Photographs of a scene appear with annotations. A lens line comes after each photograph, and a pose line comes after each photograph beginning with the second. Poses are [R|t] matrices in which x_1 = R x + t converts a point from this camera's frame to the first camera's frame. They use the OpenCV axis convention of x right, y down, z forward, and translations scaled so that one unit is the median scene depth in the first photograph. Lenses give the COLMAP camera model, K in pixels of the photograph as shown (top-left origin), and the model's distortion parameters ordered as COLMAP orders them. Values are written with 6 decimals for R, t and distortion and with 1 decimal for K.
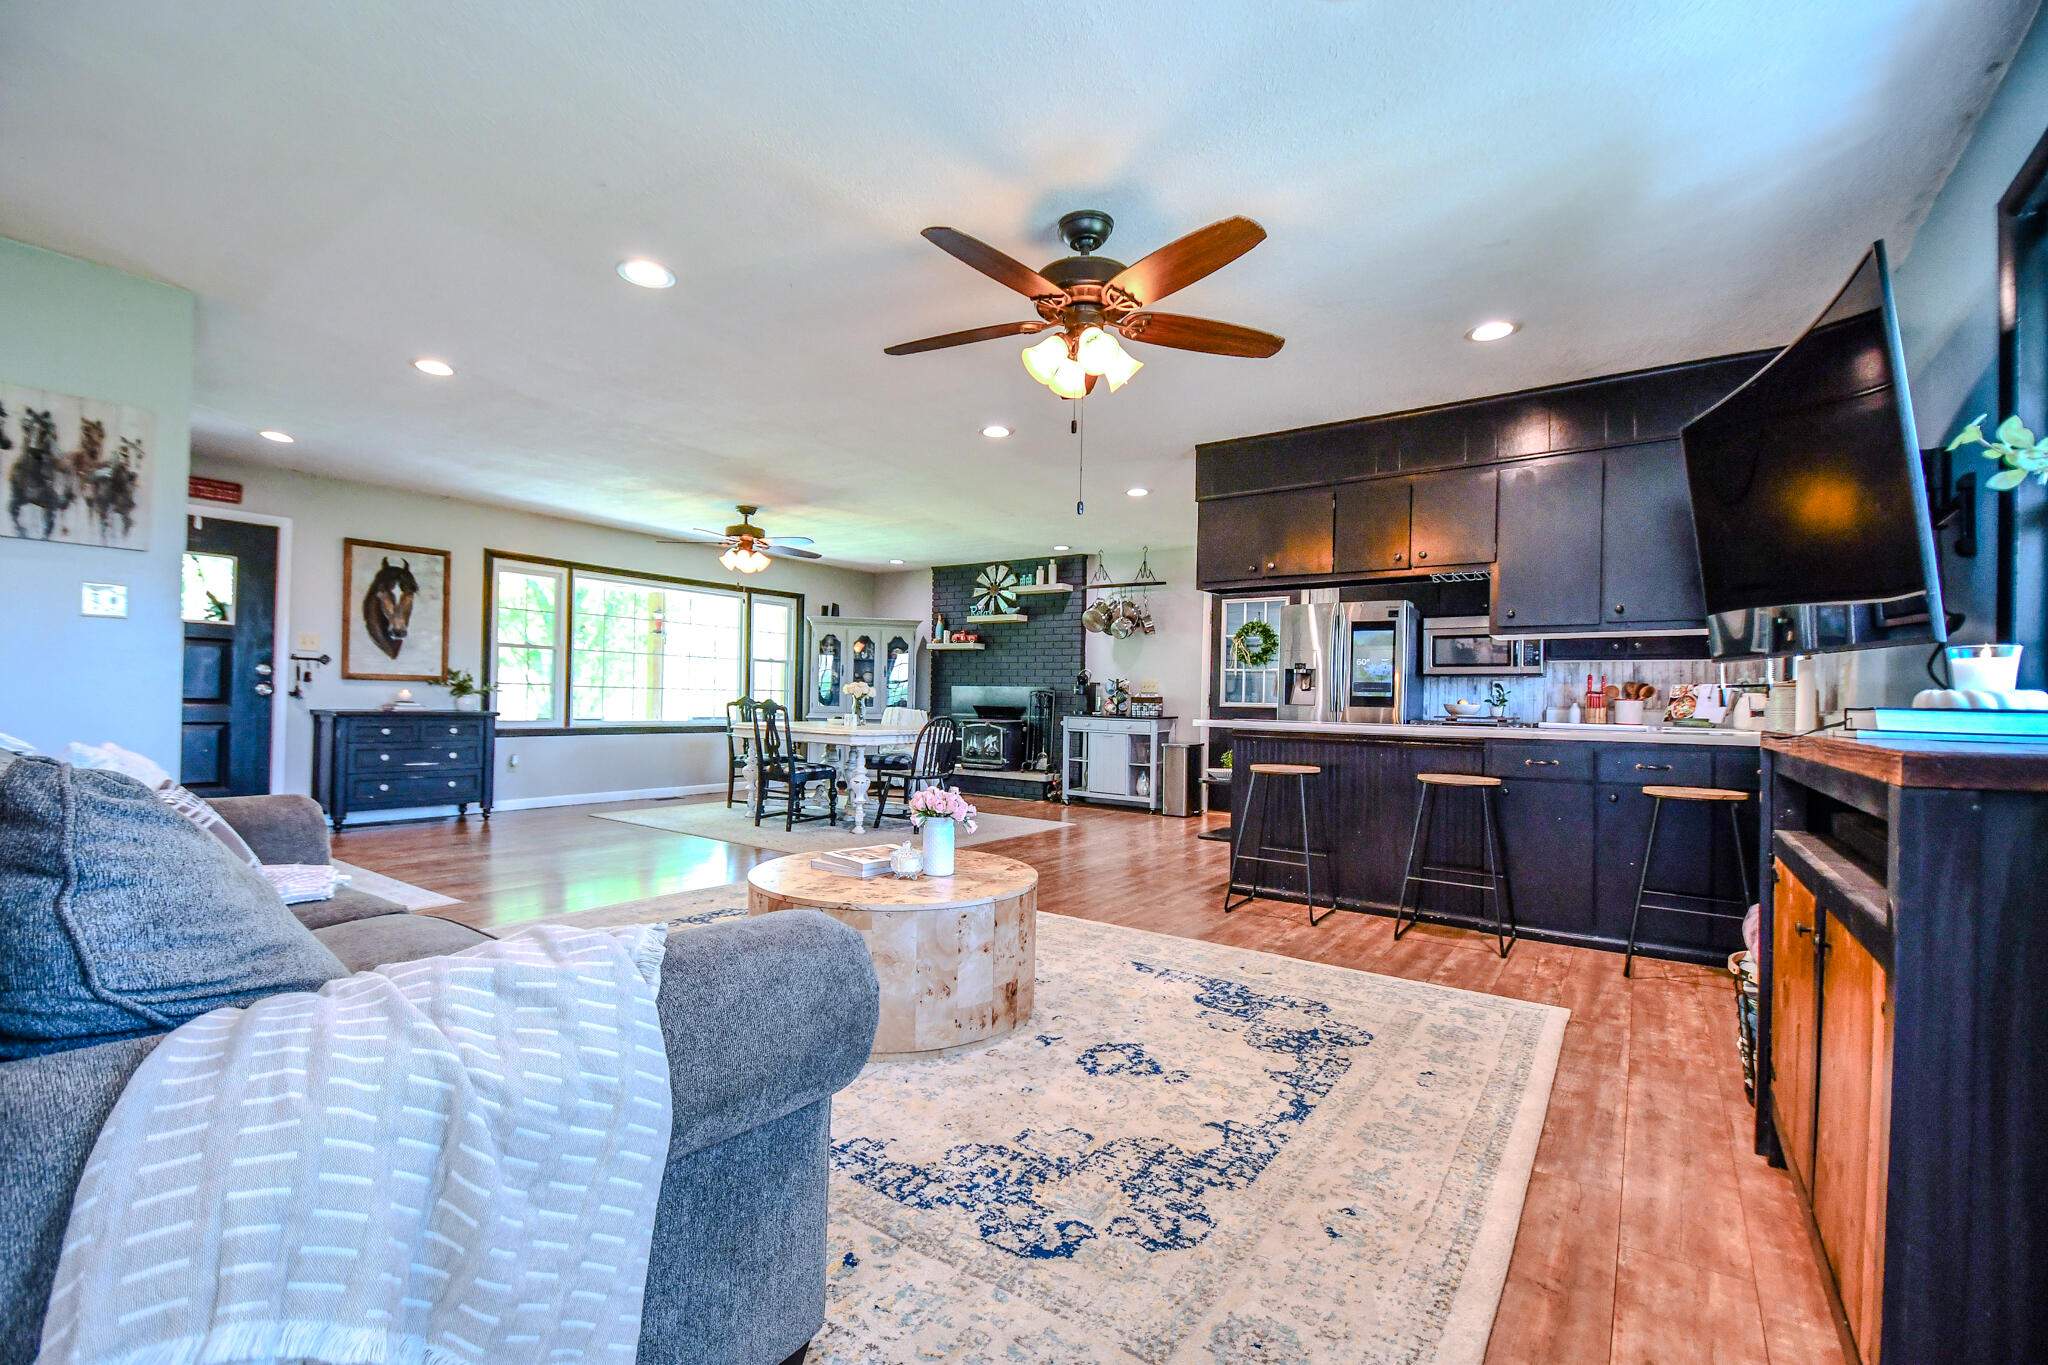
lens RADIAL K [[893.6, 0, 996.1], [0, 893.6, 695.9], [0, 0, 1]] dist [0.000383, -0.013365]
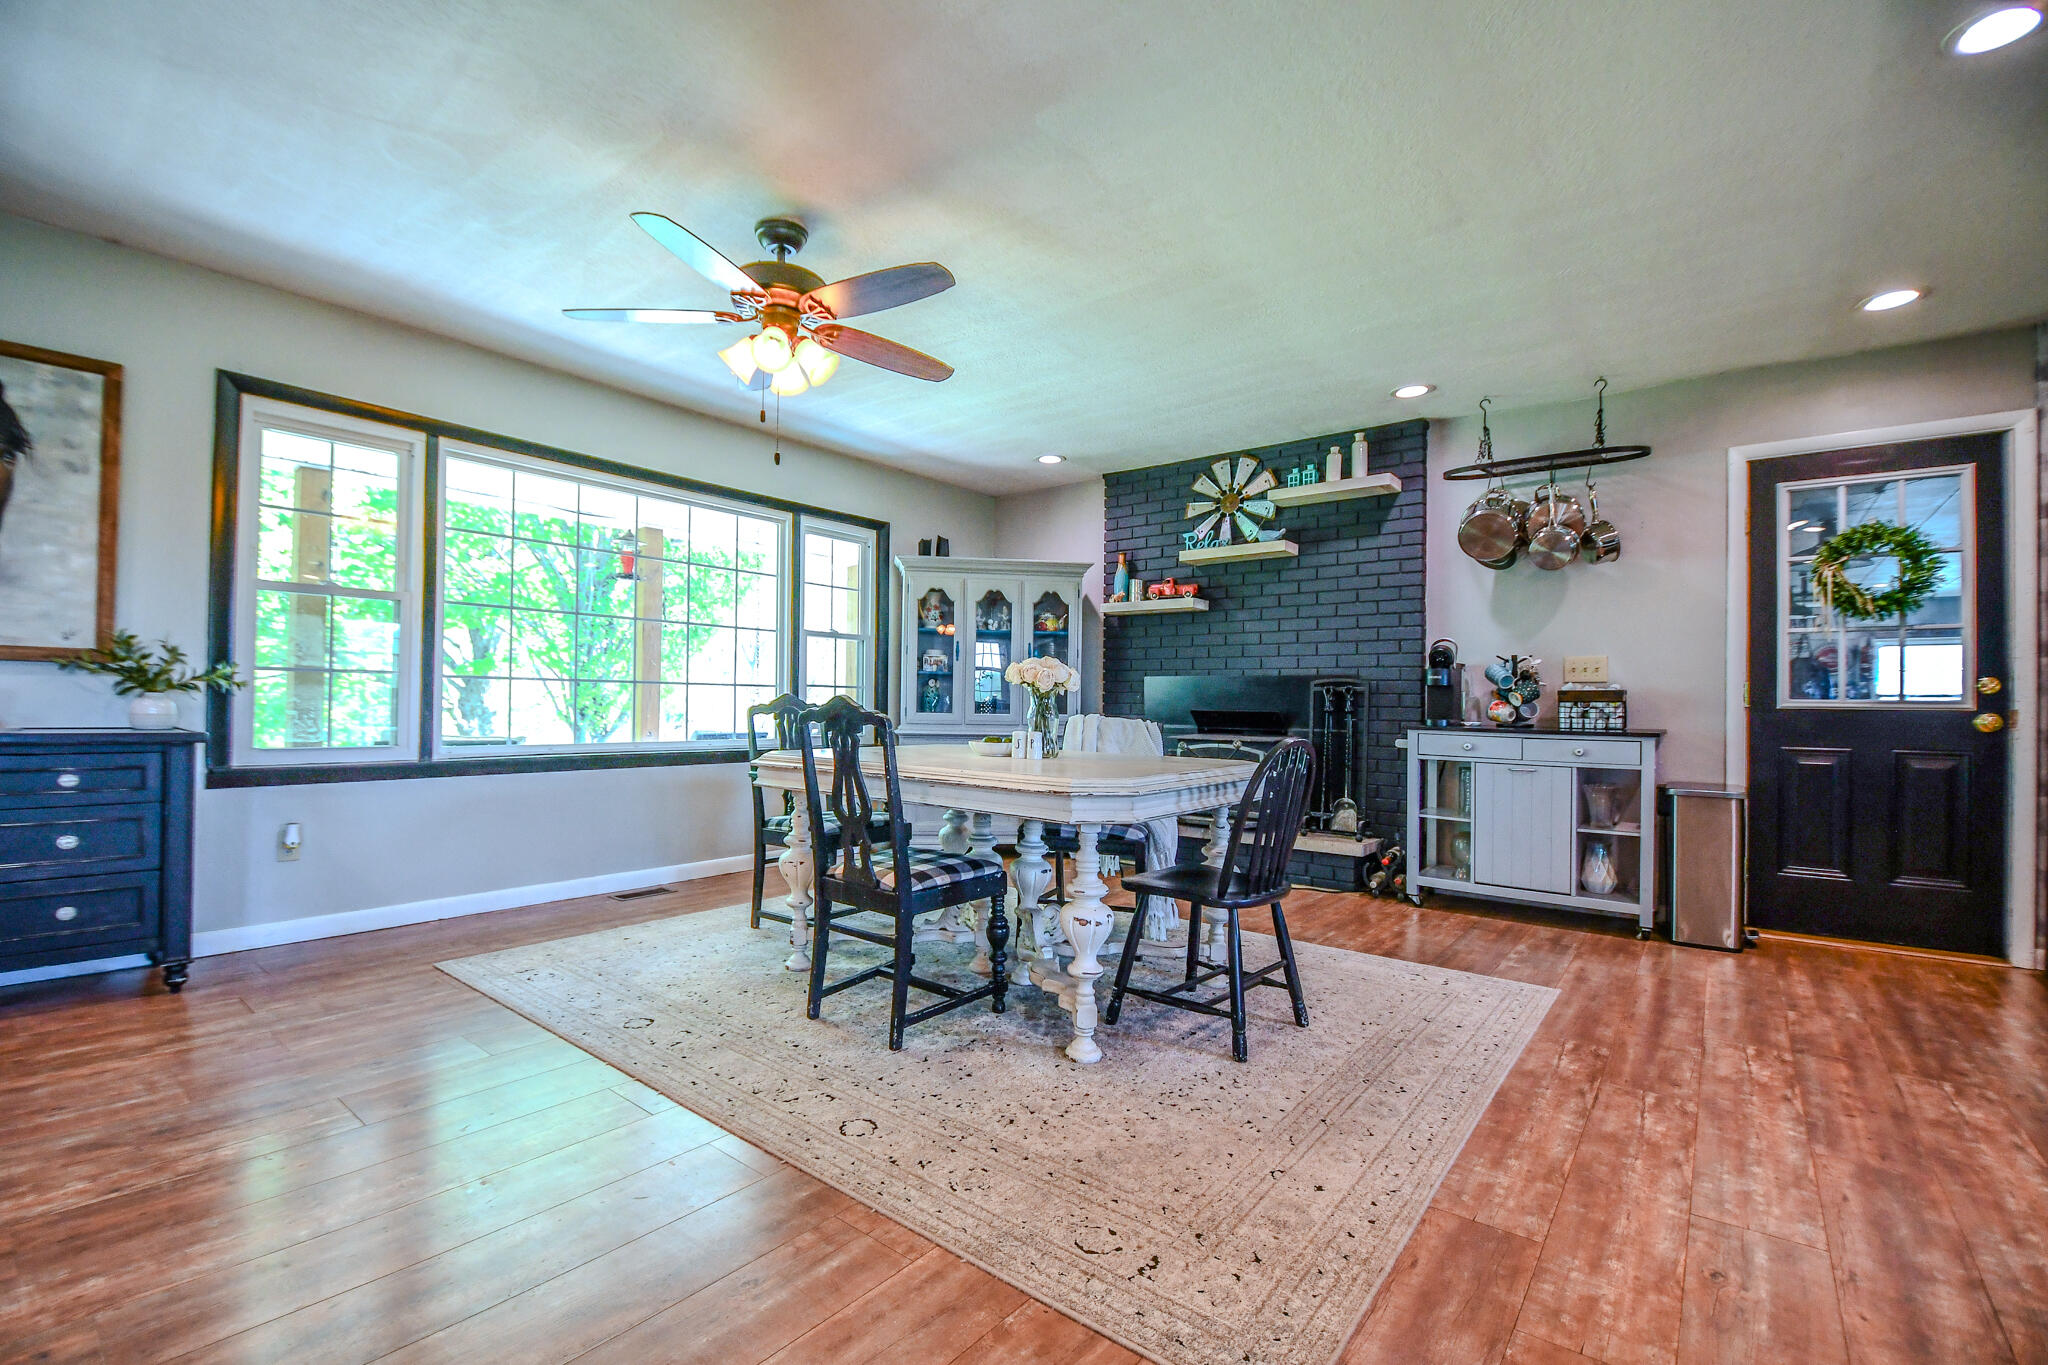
lens RADIAL K [[893.6, 0, 990.5], [0, 893.6, 693.6], [0, 0, 1]] dist [0.000383, -0.013365]
pose [[0.998014, -0.008080, -0.062468, -0.161177], [0.007521, 0.999930, -0.009176, 0.006391], [0.062538, 0.008688, 0.998005, 0.602149]]
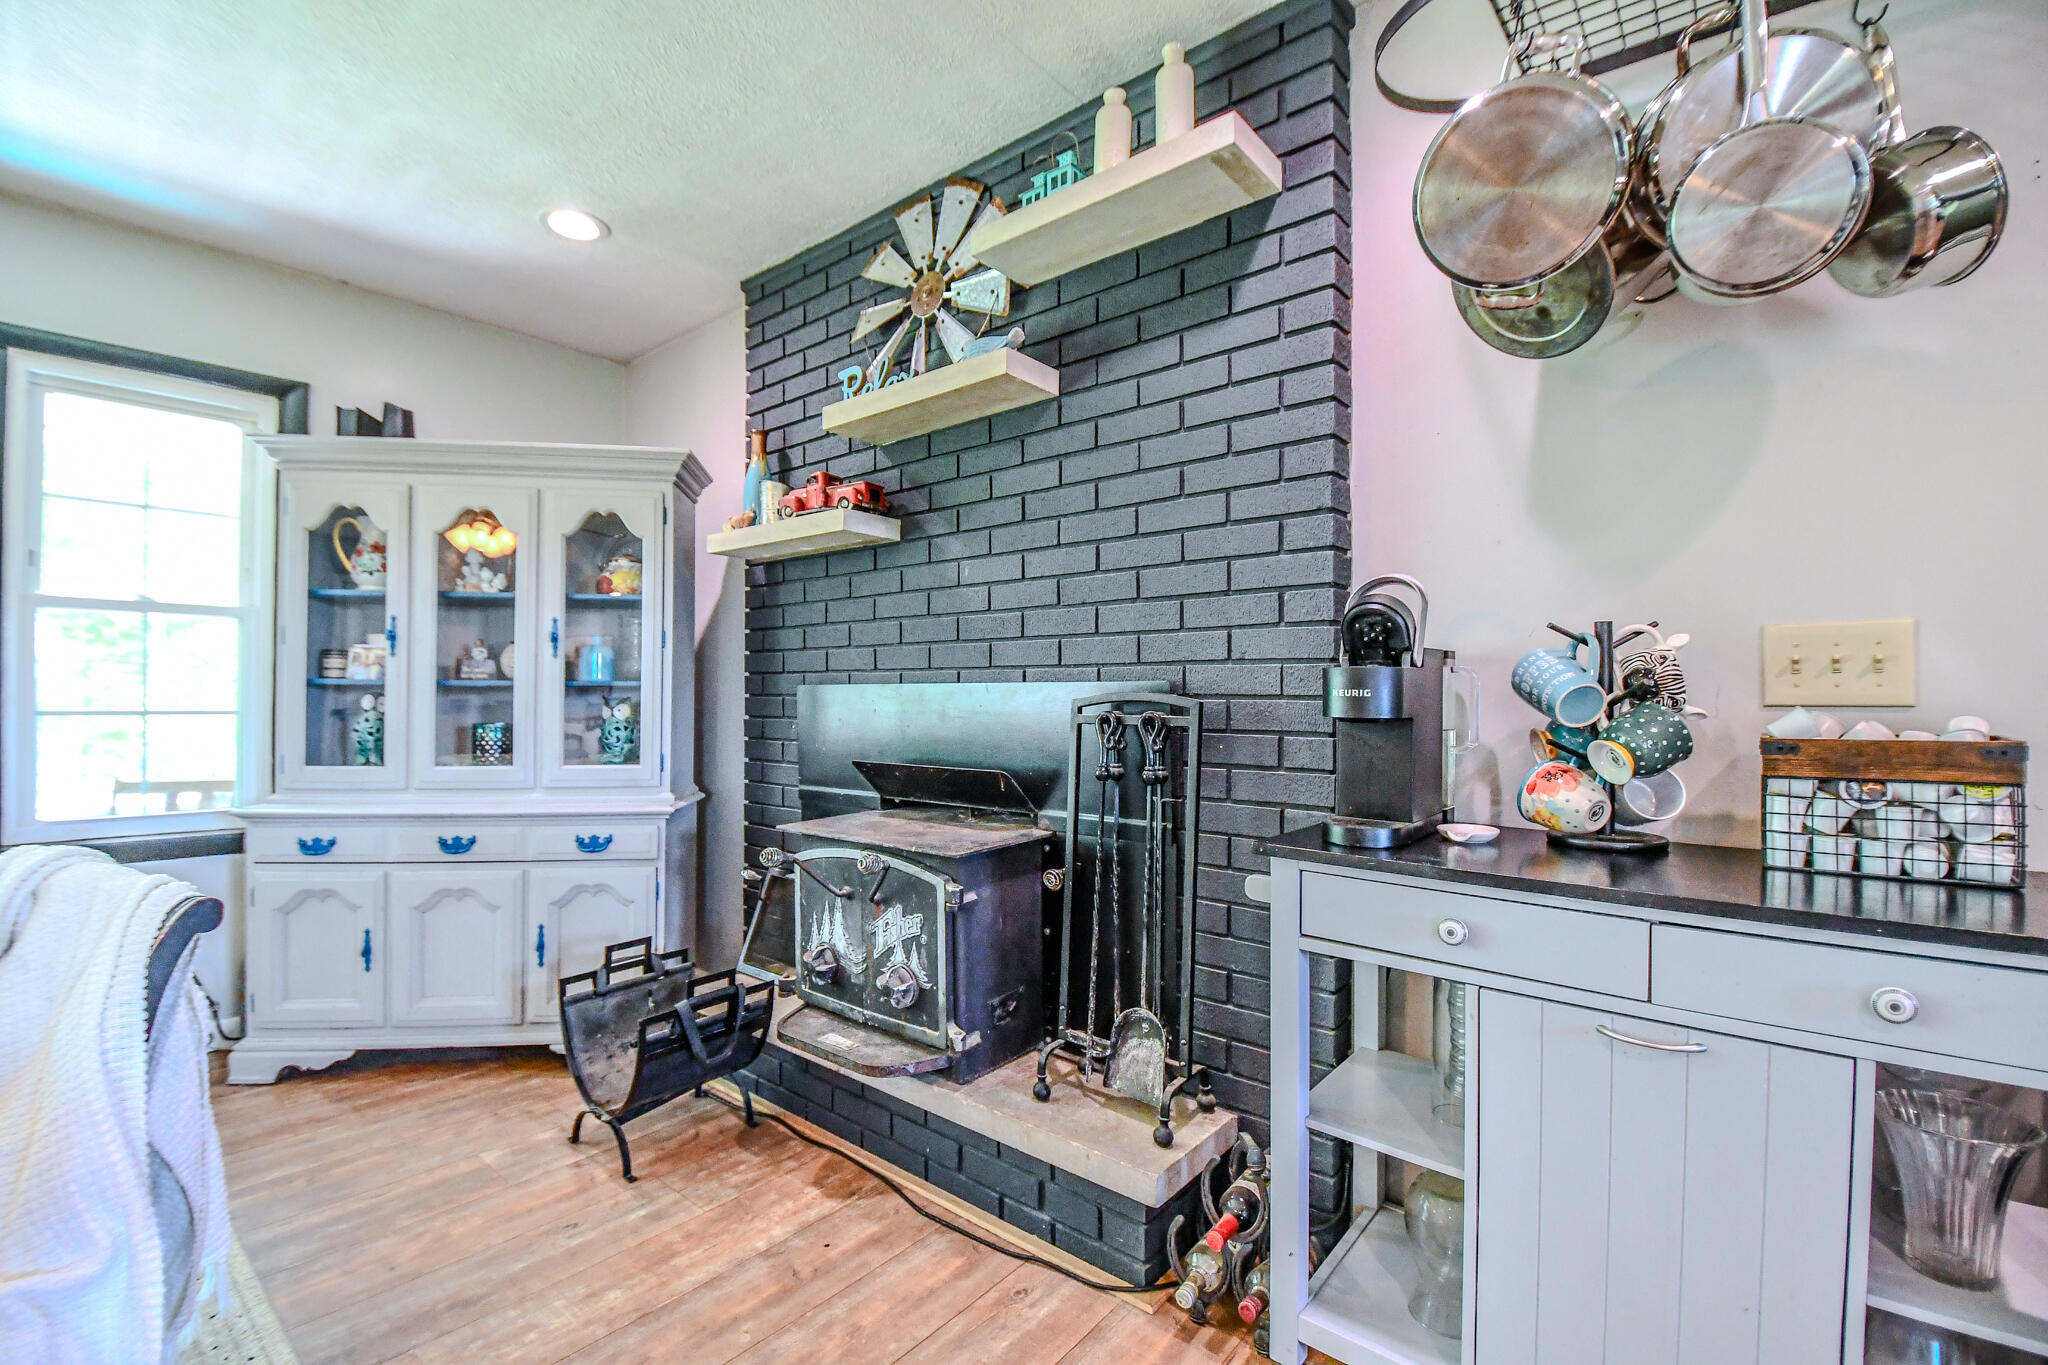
lens RADIAL K [[893.6, 0, 991.0], [0, 893.6, 696.1], [0, 0, 1]] dist [0.000383, -0.013365]
pose [[0.996044, -0.016321, -0.087352, 0.048996], [0.016361, 0.999866, -0.000250, -0.009204], [0.087345, -0.001180, 0.996177, 1.043106]]
